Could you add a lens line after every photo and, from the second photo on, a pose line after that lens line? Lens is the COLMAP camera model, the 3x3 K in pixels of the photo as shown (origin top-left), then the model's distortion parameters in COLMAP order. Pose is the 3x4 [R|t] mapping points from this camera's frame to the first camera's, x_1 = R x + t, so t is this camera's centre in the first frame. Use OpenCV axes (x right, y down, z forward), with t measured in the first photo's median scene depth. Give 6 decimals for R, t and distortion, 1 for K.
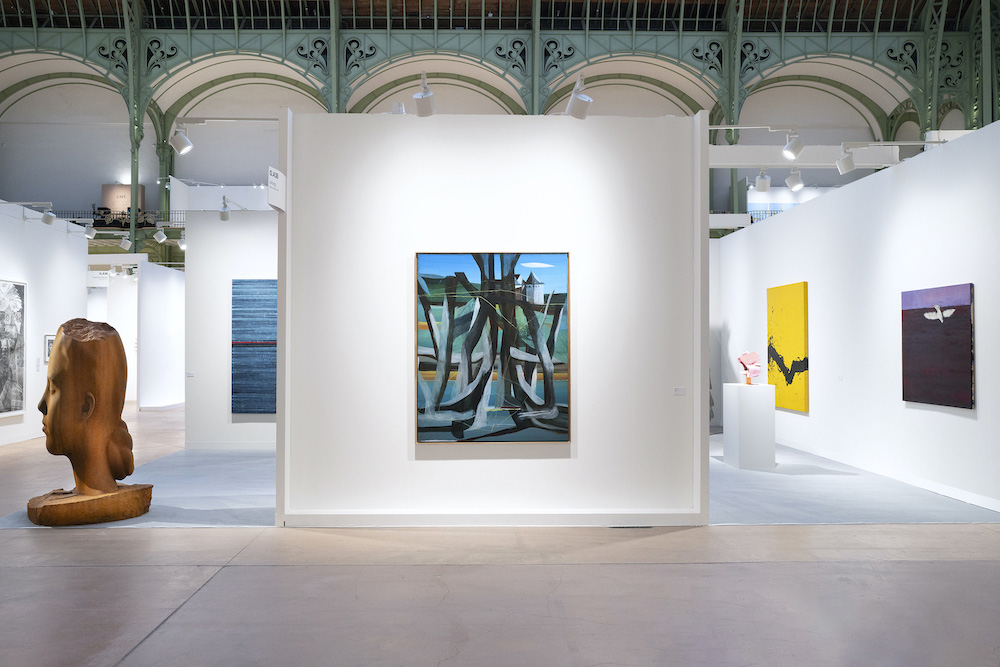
lens RADIAL K [[823.5, 0, 466.3], [0, 823.5, 336.4], [0, 0, 1]] dist [-0.029297, 0.052330]
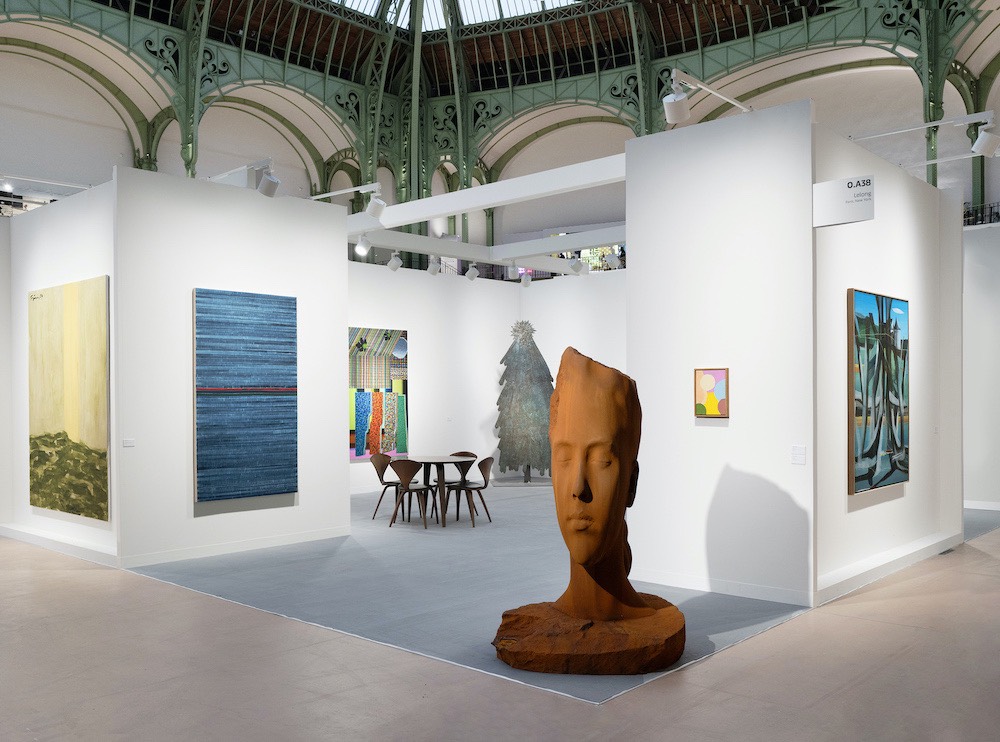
lens RADIAL K [[944.6, 0, 493.8], [0, 944.6, 377.6], [0, 0, 1]] dist [-0.012264, 0.000000]
pose [[0.669041, 0.009570, 0.743164, -0.591226], [-0.001983, 0.999937, -0.011091, 0.005531], [-0.743223, 0.005946, 0.669017, 0.309378]]
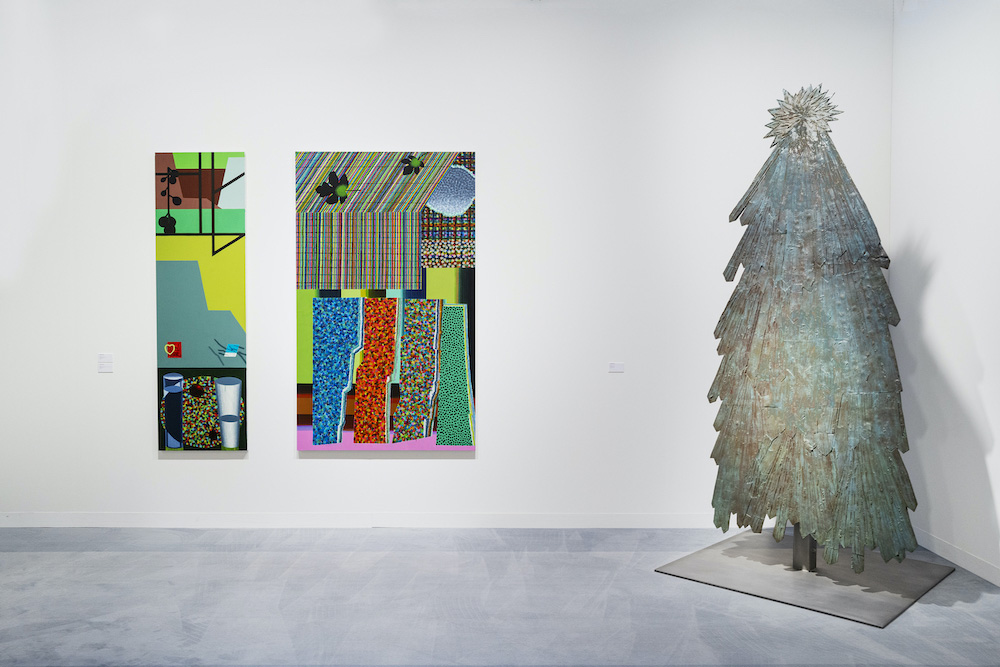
lens RADIAL K [[823.5, 0, 503.9], [0, 823.5, 315.4], [0, 0, 1]] dist [-0.029297, 0.052330]
pose [[0.999414, 0.005485, 0.033777, 0.142915], [-0.006196, 0.999761, 0.020984, 0.009962], [-0.033654, -0.021181, 0.999209, 0.712920]]
